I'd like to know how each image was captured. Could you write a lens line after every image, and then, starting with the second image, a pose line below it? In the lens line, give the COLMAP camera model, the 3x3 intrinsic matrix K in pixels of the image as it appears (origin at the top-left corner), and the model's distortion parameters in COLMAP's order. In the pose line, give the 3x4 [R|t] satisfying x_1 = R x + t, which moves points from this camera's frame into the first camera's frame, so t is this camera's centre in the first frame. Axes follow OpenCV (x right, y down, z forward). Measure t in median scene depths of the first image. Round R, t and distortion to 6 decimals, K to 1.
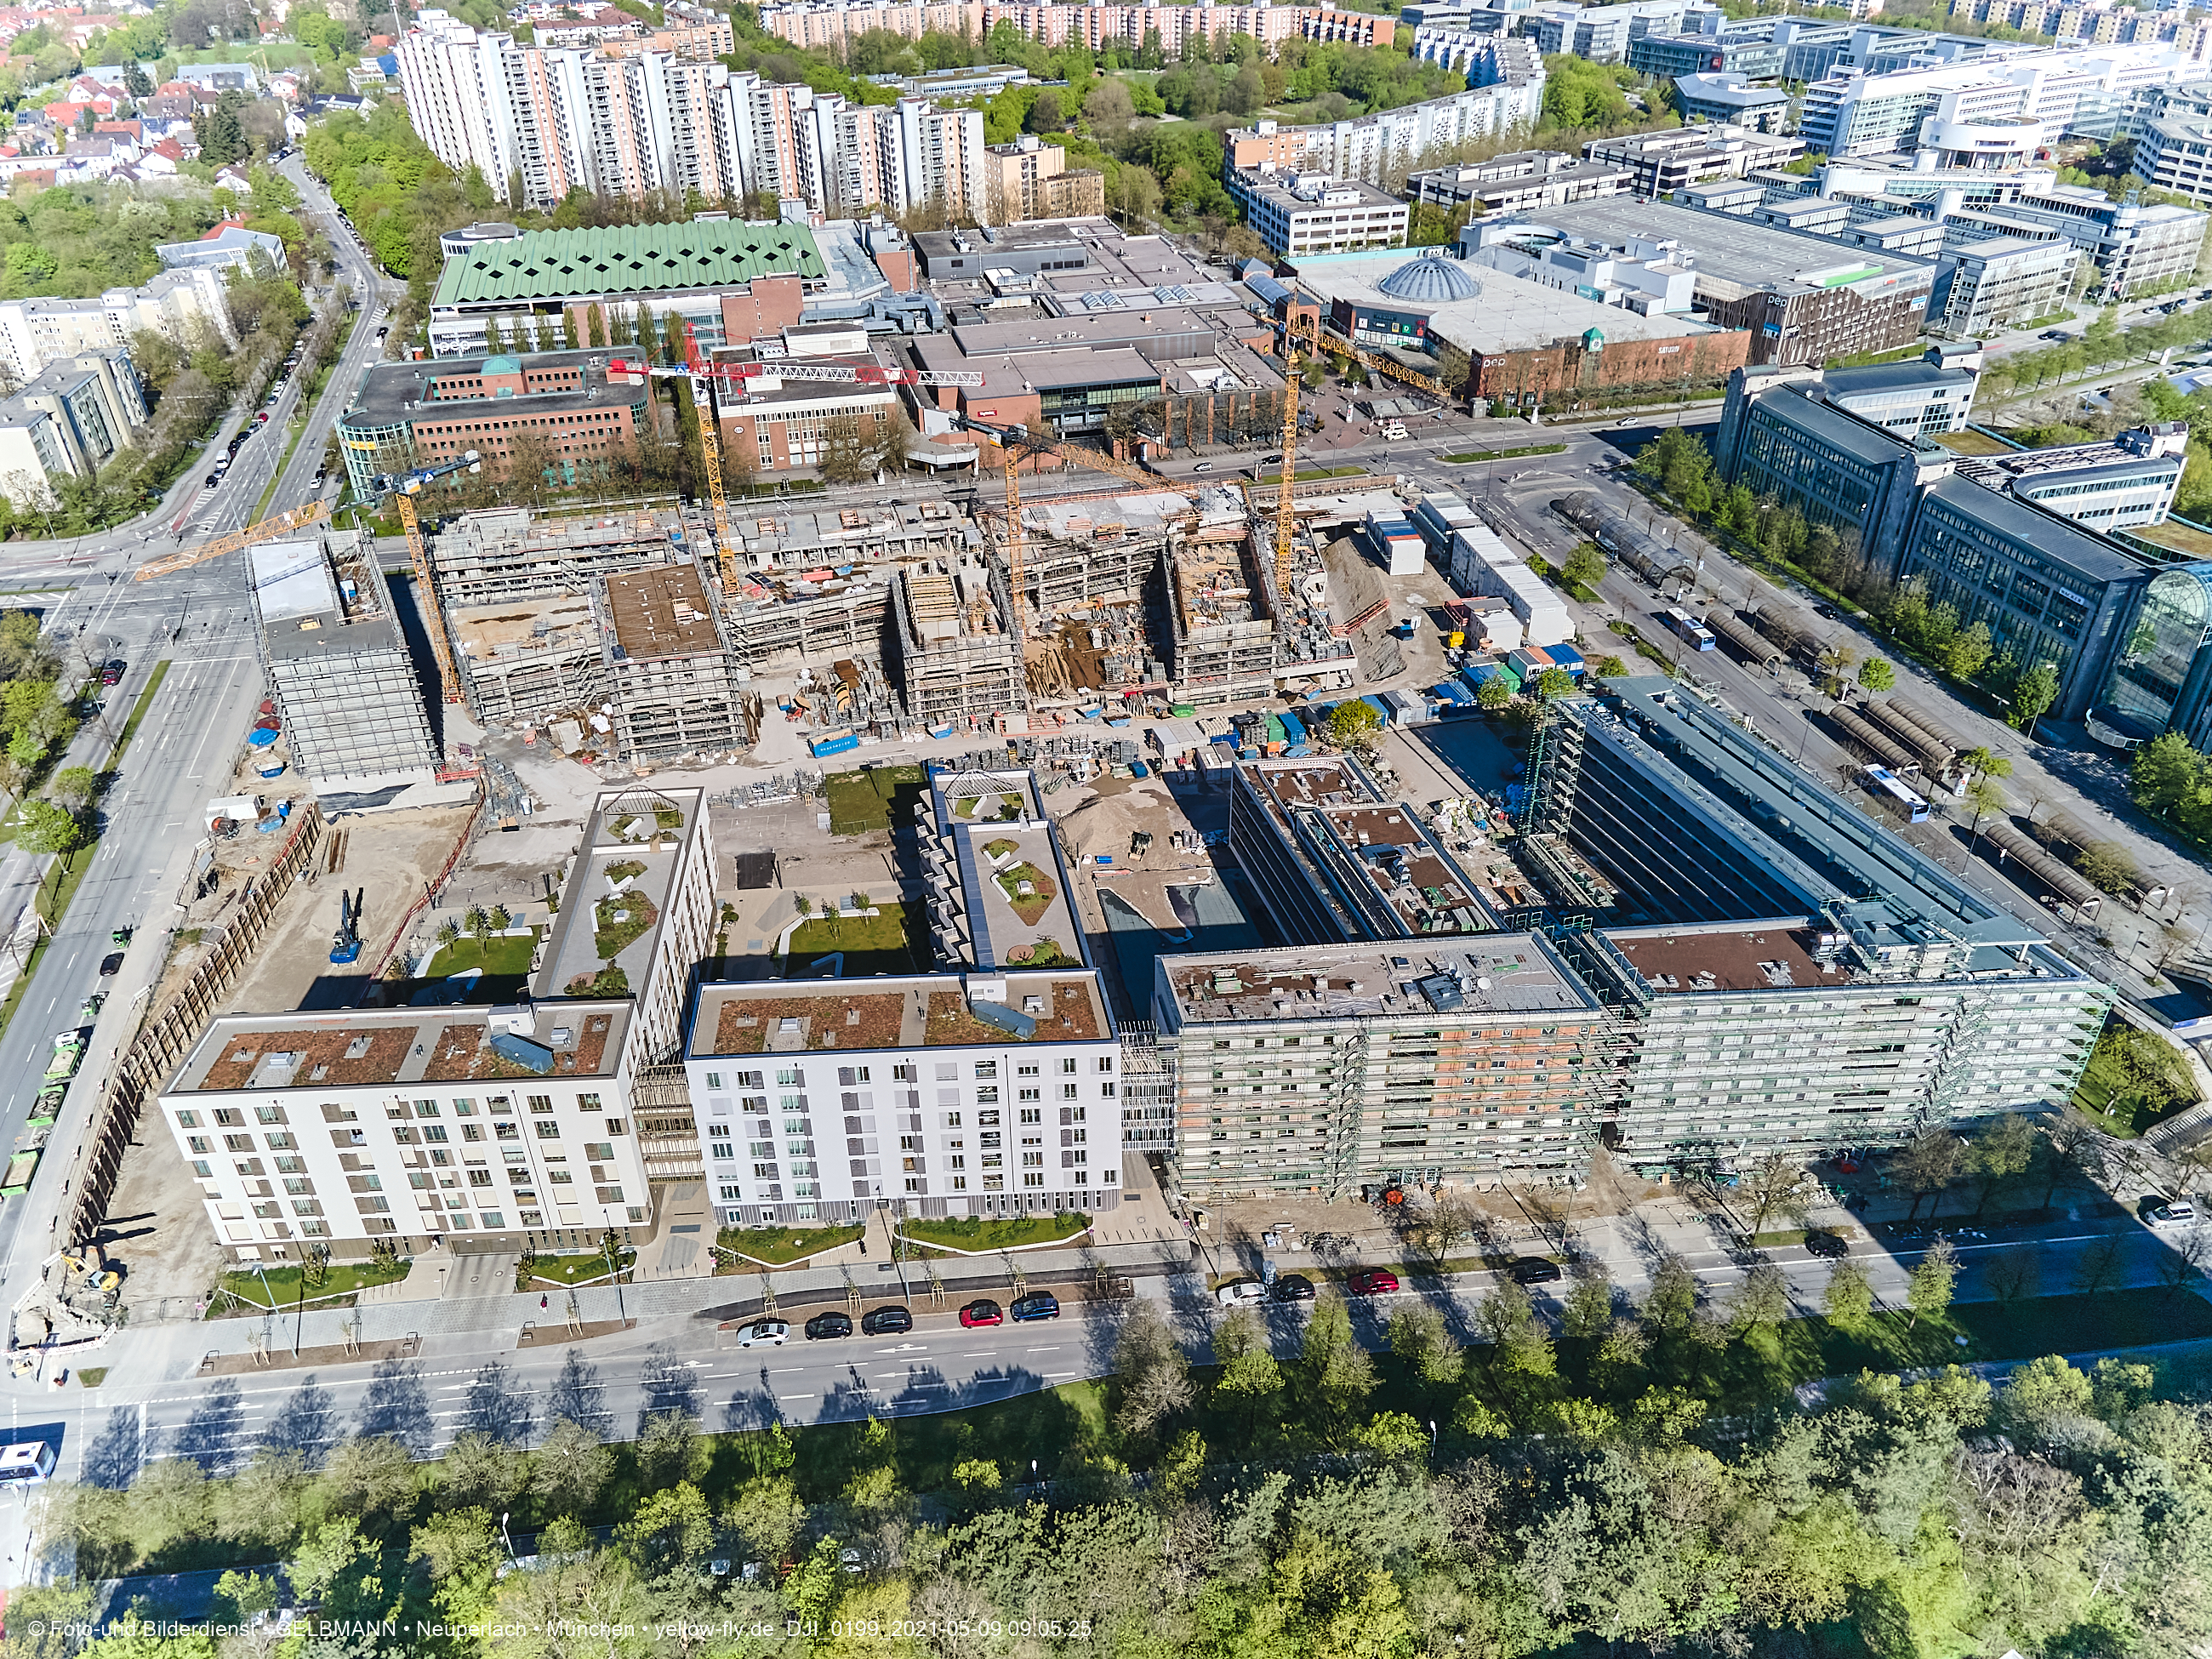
lens RADIAL K [[1606.5, 0, 1106.0], [0, 1606.5, 829.5], [0, 0, 1]] dist [0.009589, 0.056961]
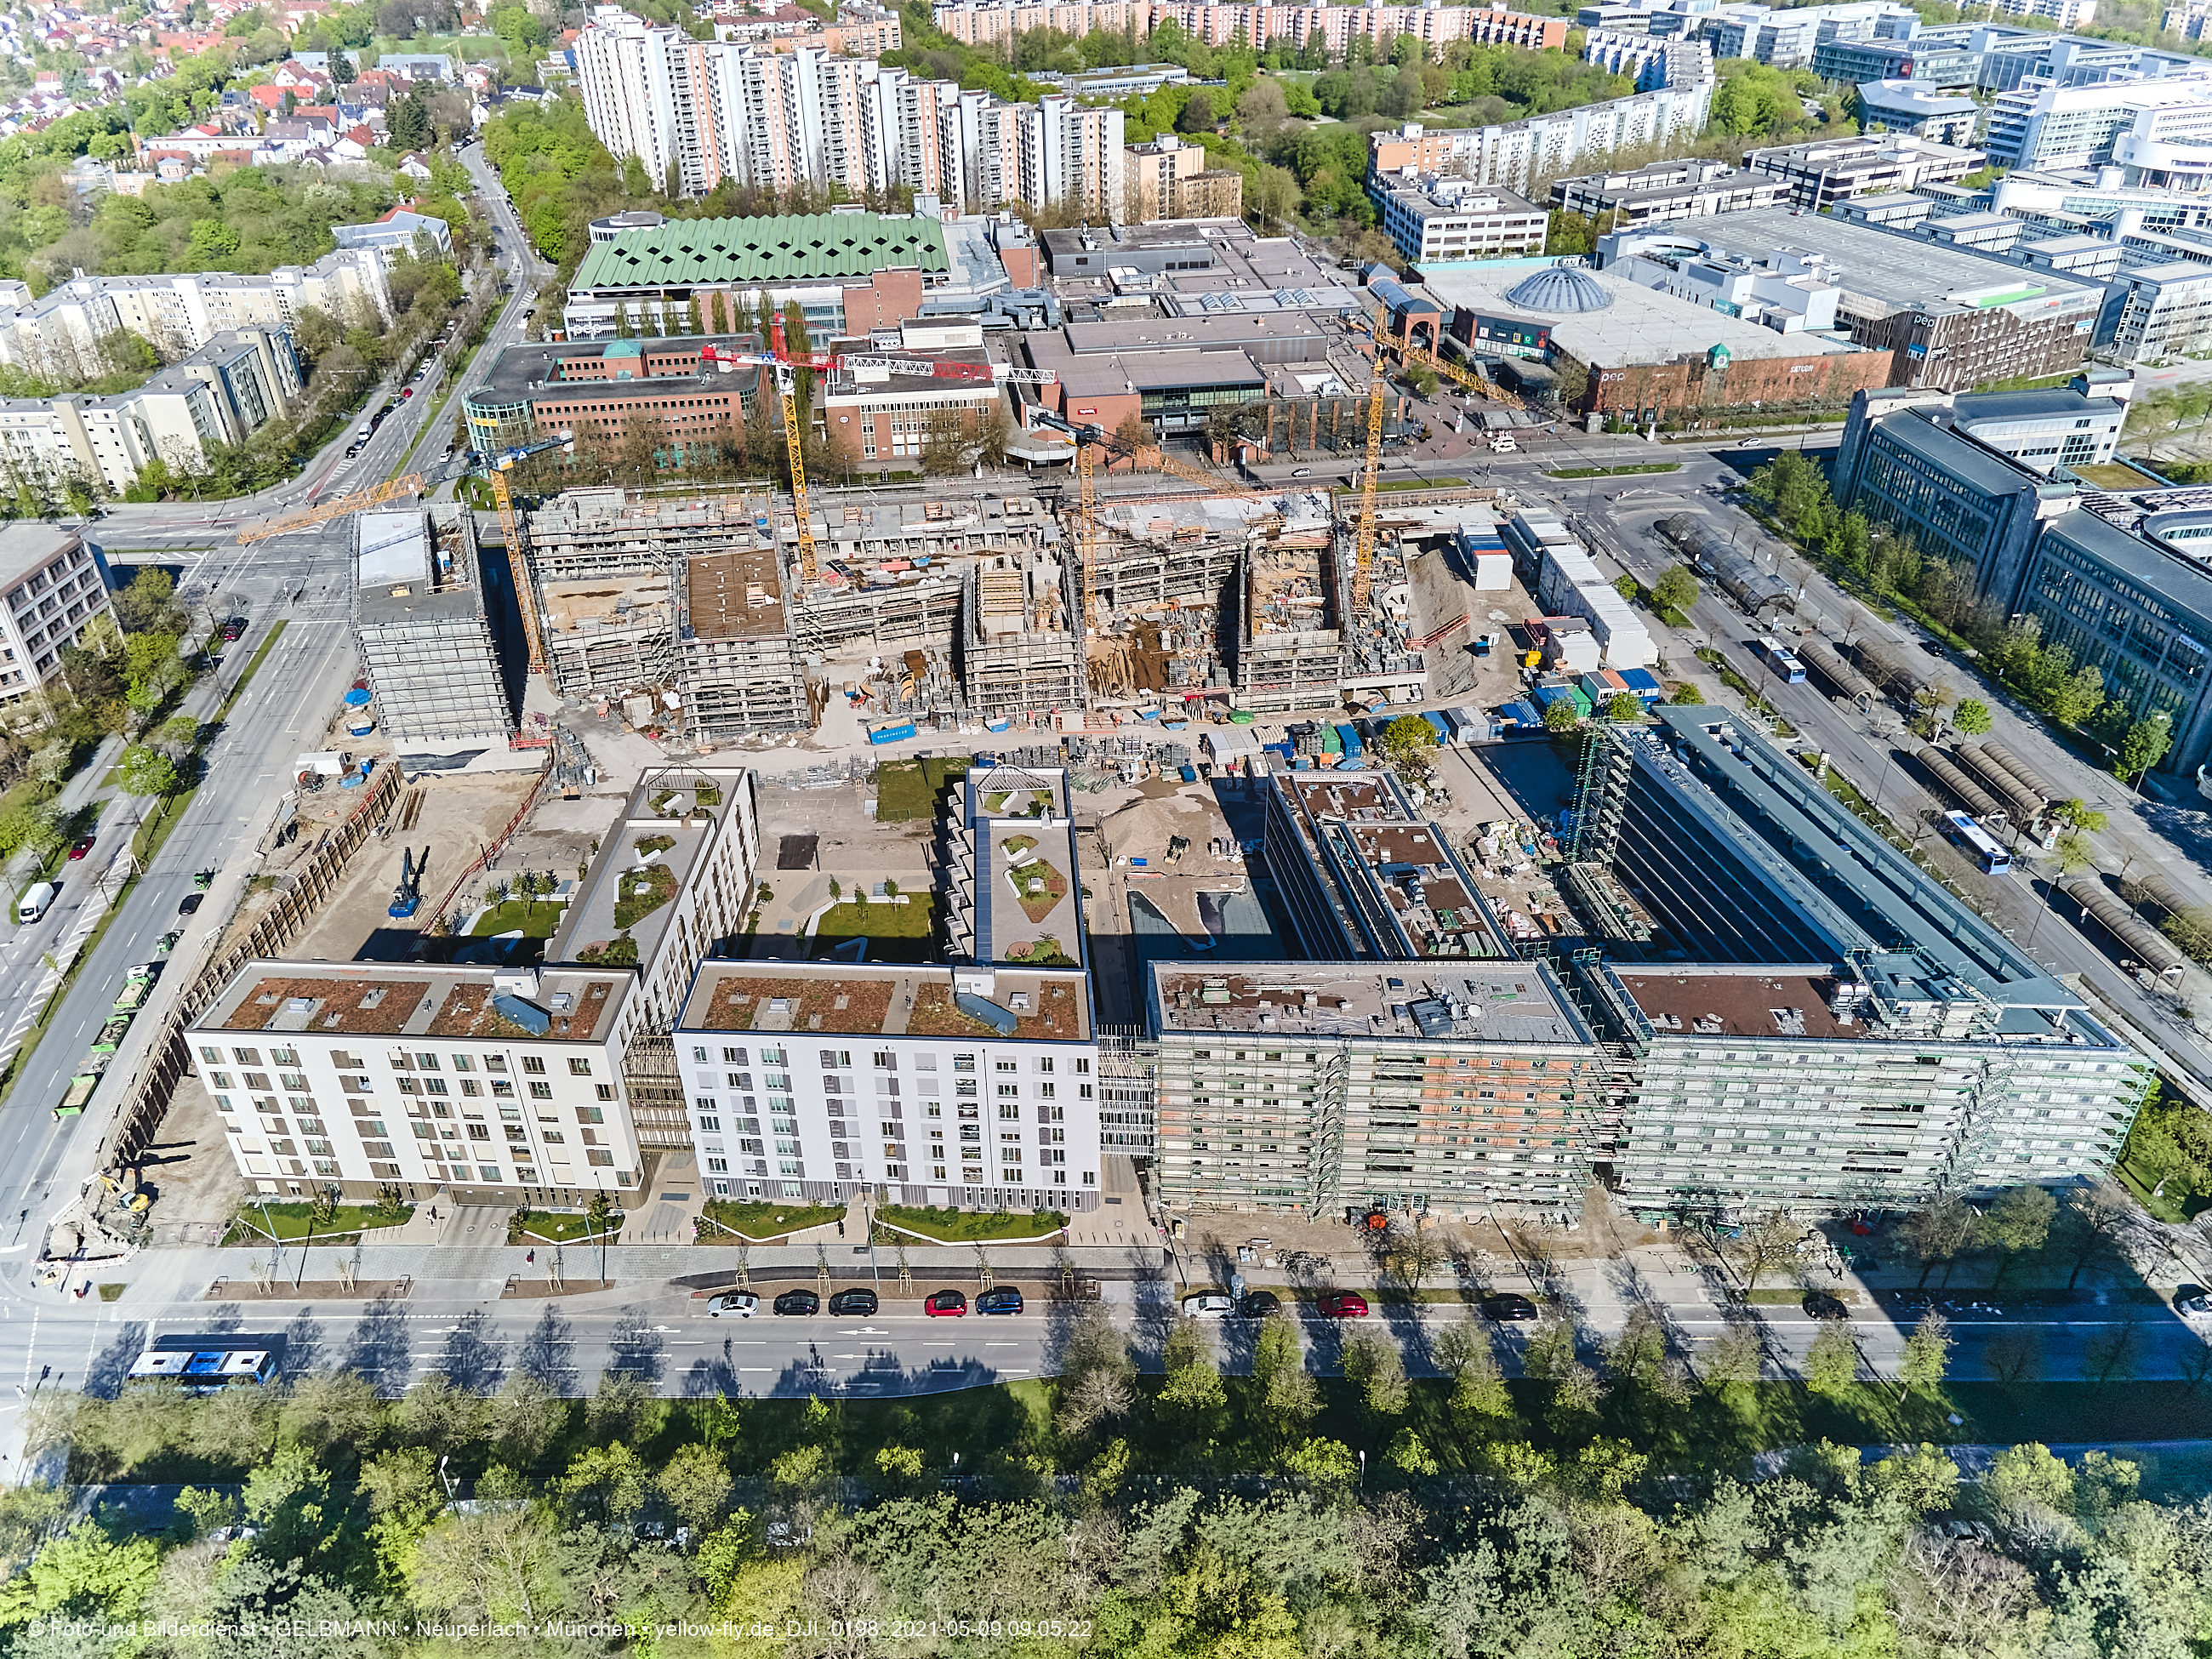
lens RADIAL K [[1606.5, 0, 1106.0], [0, 1606.5, 829.5], [0, 0, 1]] dist [0.009589, 0.056961]
pose [[0.994185, 0.057955, -0.090756, 0.063239], [-0.057890, 0.998317, 0.003341, -0.003207], [0.090797, 0.001933, 0.995868, 0.002982]]
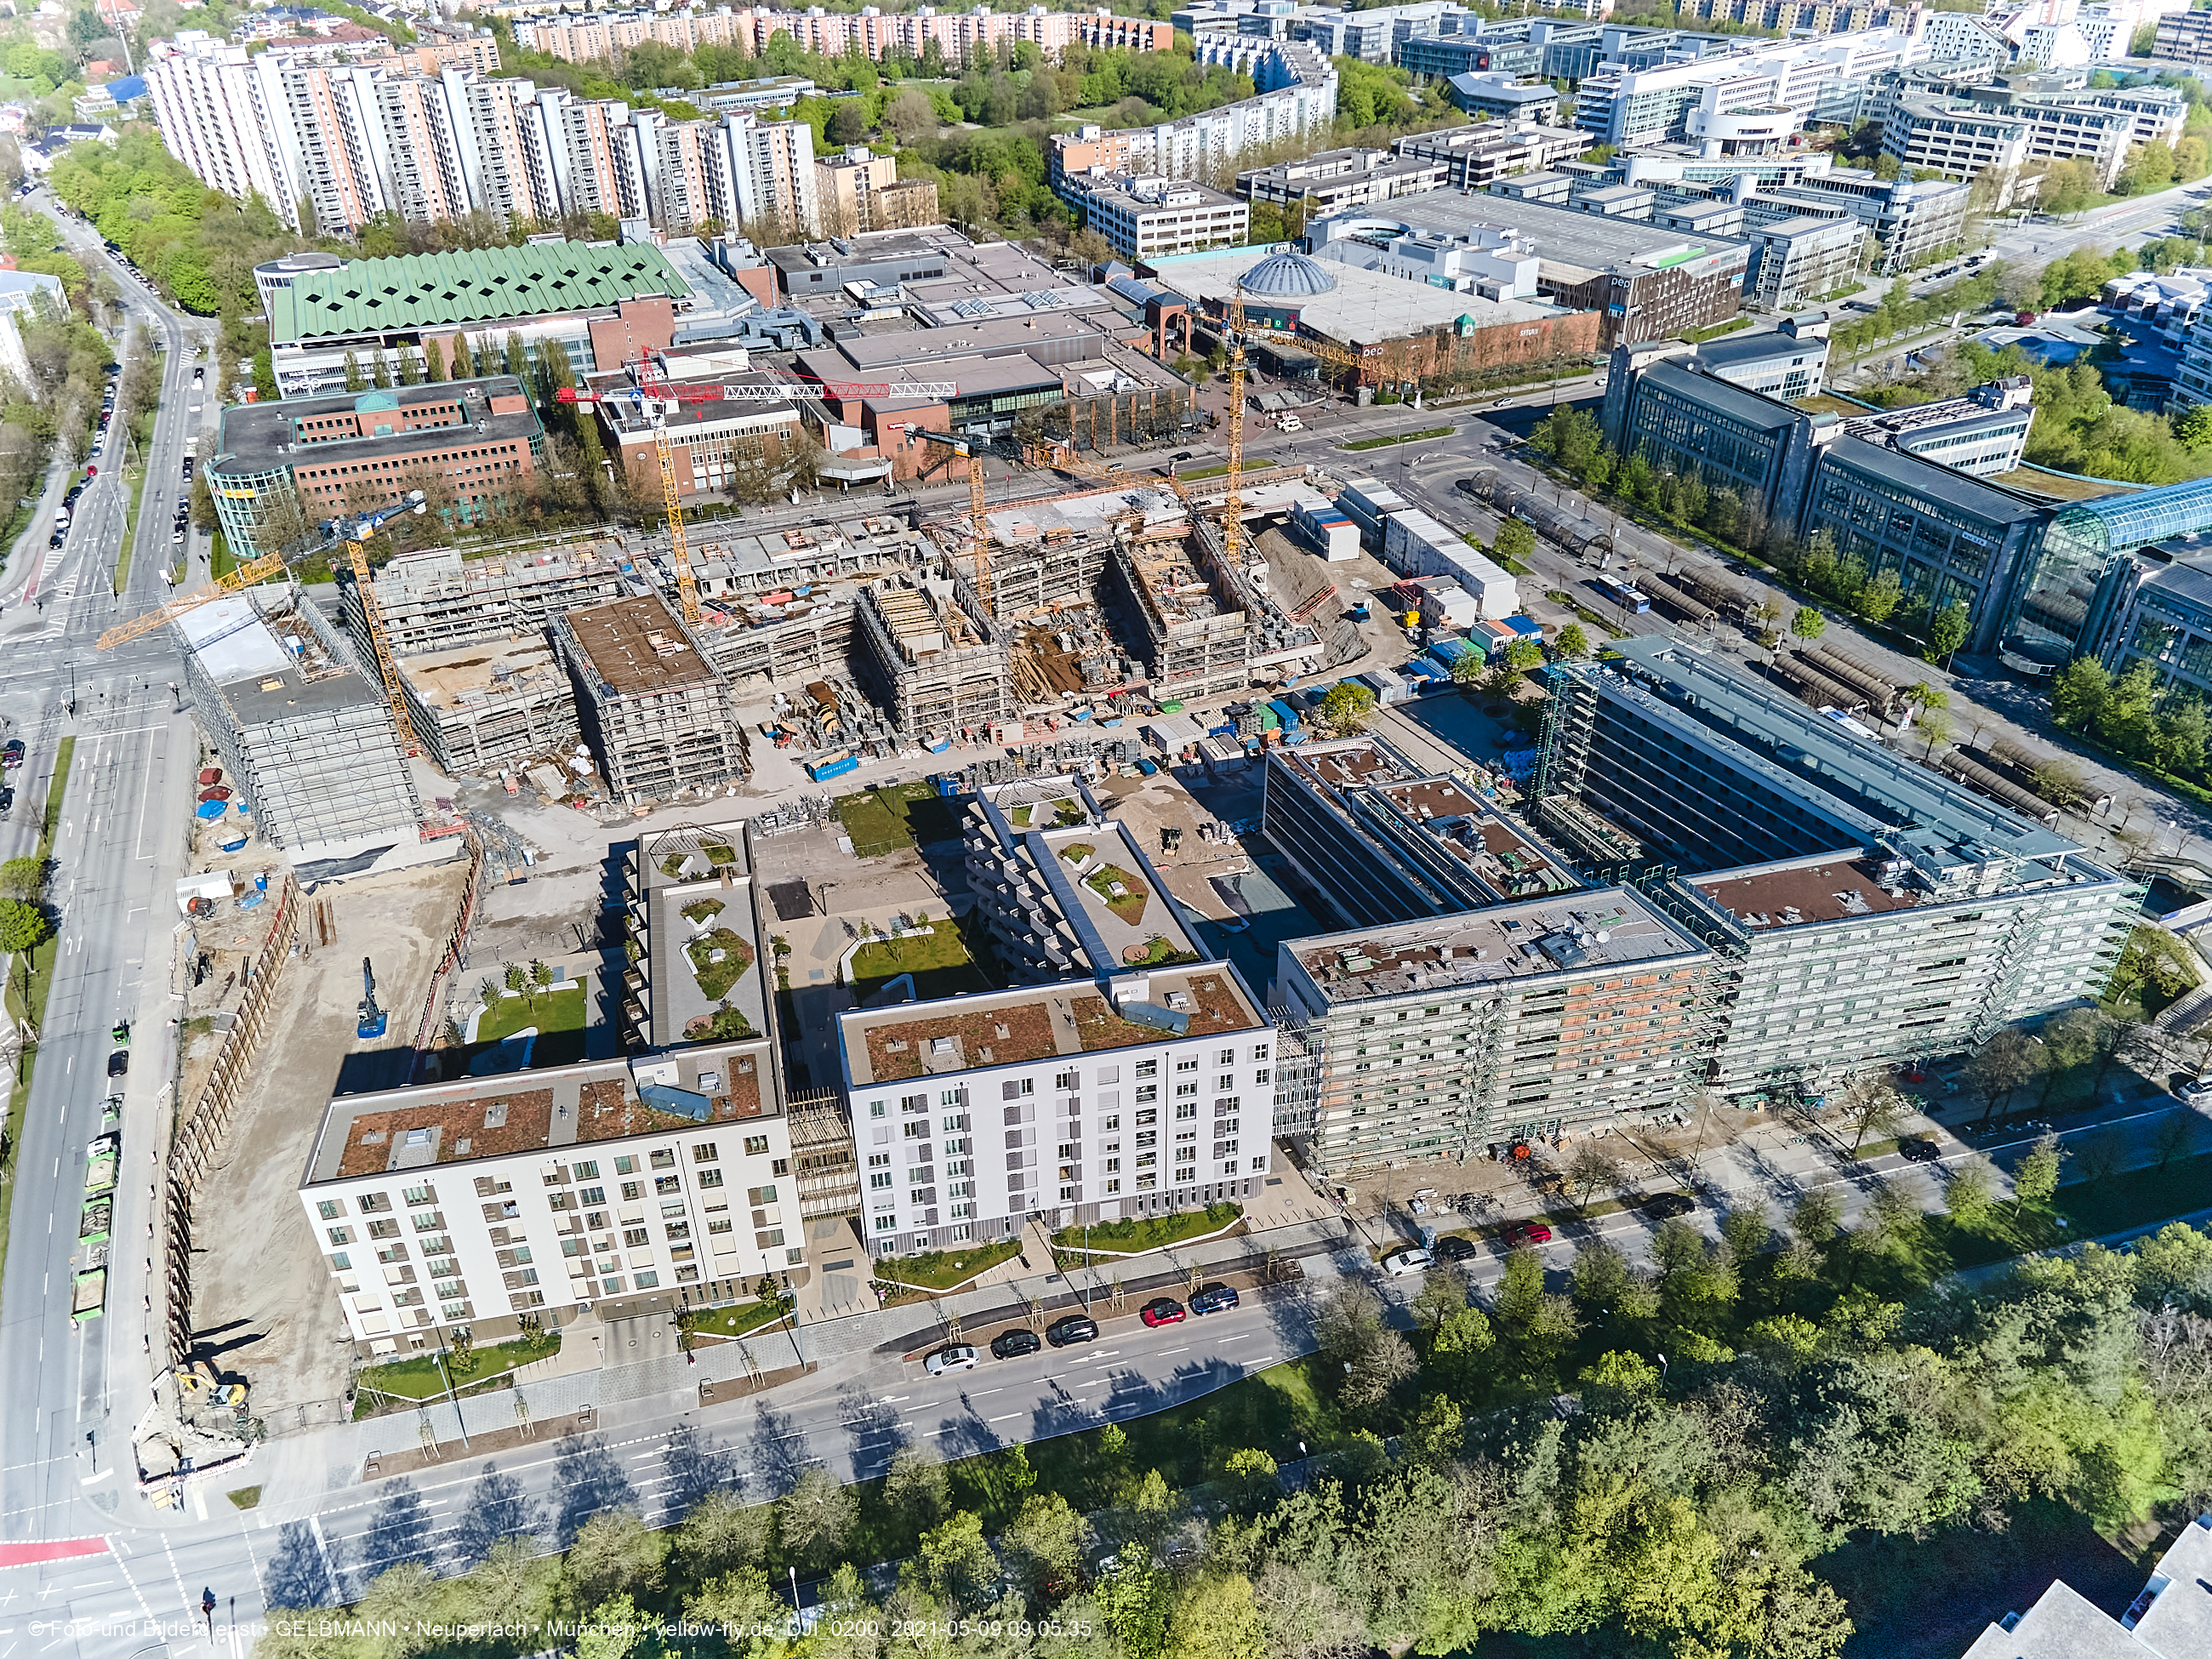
lens RADIAL K [[1606.5, 0, 1106.0], [0, 1606.5, 829.5], [0, 0, 1]] dist [0.009589, 0.056961]
pose [[0.987209, -0.086298, 0.134054, -0.145154], [0.086855, 0.996220, 0.001696, -0.002340], [-0.133693, 0.009969, 0.990973, 0.005144]]
